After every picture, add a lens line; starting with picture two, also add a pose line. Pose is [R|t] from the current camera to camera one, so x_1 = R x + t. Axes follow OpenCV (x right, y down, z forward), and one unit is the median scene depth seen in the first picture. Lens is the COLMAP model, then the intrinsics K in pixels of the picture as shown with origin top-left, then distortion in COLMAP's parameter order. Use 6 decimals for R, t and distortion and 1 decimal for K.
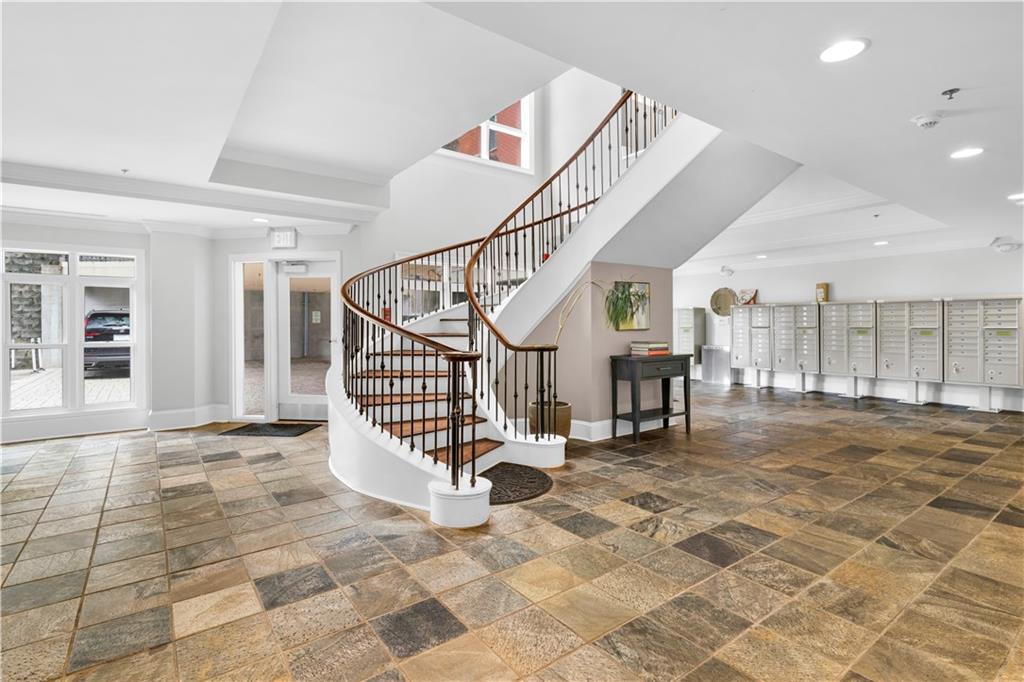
lens RADIAL K [[490.6, 0, 500.2], [0, 490.6, 327.1], [0, 0, 1]] dist [0.004707, -0.000348]
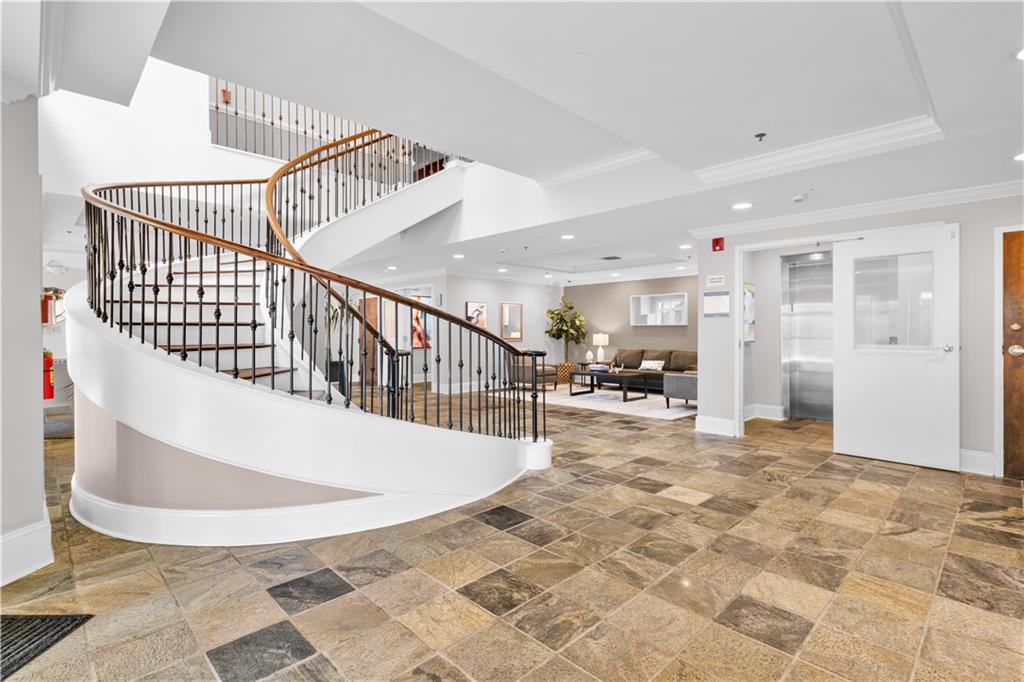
lens RADIAL K [[490.6, 0, 512.6], [0, 490.6, 336.7], [0, 0, 1]] dist [0.004707, -0.000348]
pose [[-0.165291, 0.006192, 0.986225, -1.951355], [0.010601, 0.999934, -0.004502, 0.021856], [-0.986188, 0.009711, -0.165346, 1.687082]]
